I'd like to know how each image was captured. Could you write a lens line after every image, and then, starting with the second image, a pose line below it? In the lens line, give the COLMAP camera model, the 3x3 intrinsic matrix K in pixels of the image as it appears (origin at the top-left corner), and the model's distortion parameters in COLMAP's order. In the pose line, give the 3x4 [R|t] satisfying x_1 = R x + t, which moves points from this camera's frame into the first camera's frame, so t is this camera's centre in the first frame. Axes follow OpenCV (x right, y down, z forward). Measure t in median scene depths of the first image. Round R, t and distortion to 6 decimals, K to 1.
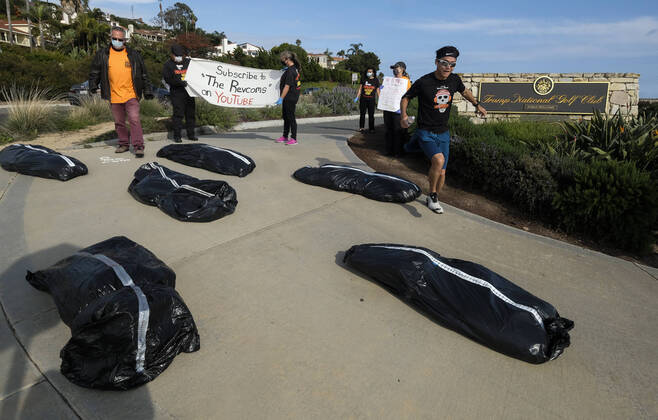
lens RADIAL K [[368.1, 0, 343.6], [0, 368.1, 190.2], [0, 0, 1]] dist [-0.000136, -0.000773]
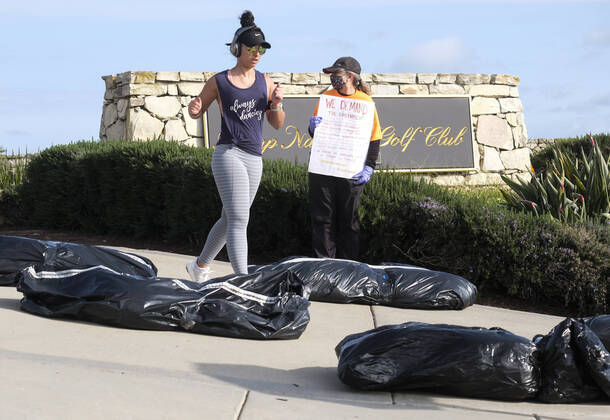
lens RADIAL K [[1622.2, 0, 264.5], [0, 1622.2, 210.2], [0, 0, 1]] dist [0.013694, -0.042676]
pose [[0.801391, -0.043624, 0.596548, -0.566422], [0.170189, 0.972744, -0.157493, 0.083660], [-0.573418, 0.227739, 0.786973, -0.286254]]
